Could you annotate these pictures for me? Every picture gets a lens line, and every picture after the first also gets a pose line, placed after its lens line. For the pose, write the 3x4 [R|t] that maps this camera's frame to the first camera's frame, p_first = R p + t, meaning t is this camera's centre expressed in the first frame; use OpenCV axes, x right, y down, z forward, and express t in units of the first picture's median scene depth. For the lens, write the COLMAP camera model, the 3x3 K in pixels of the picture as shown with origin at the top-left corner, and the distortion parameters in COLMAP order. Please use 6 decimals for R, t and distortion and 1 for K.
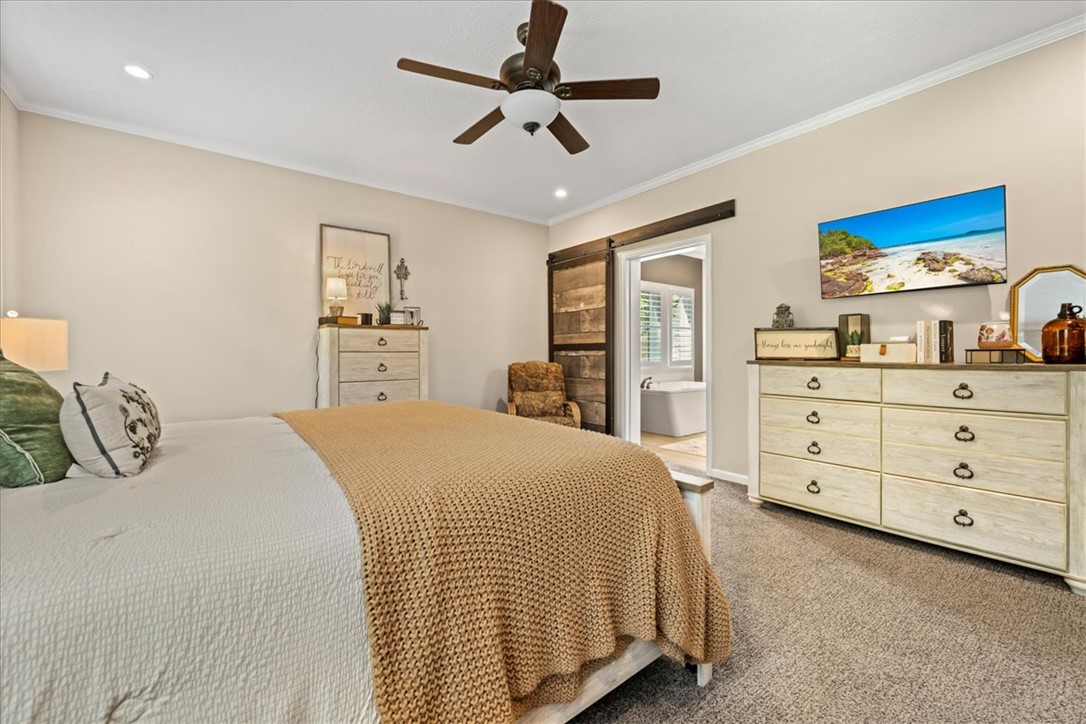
lens RADIAL K [[437.9, 0, 544.5], [0, 437.9, 356.6], [0, 0, 1]] dist [0.000148, 0.000038]
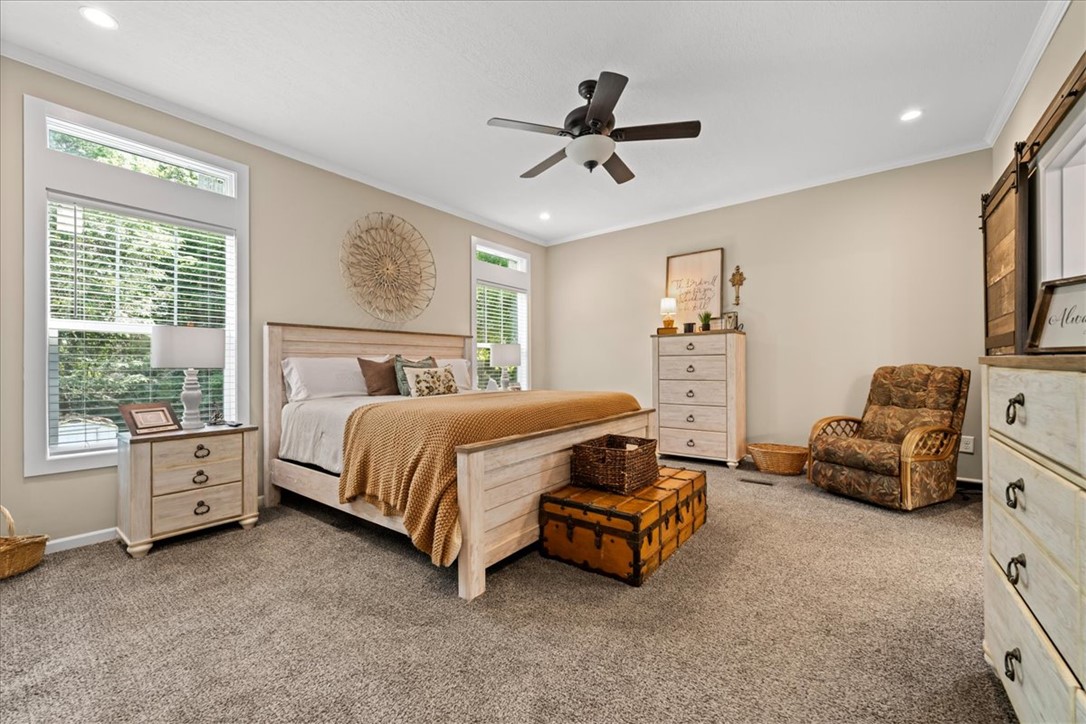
lens RADIAL K [[437.9, 0, 544.5], [0, 437.9, 356.6], [0, 0, 1]] dist [0.000148, 0.000038]
pose [[0.244976, -0.014111, -0.969426, 0.634773], [0.002727, 0.999900, -0.013866, 0.007358], [0.969525, 0.000753, 0.244990, 0.322115]]
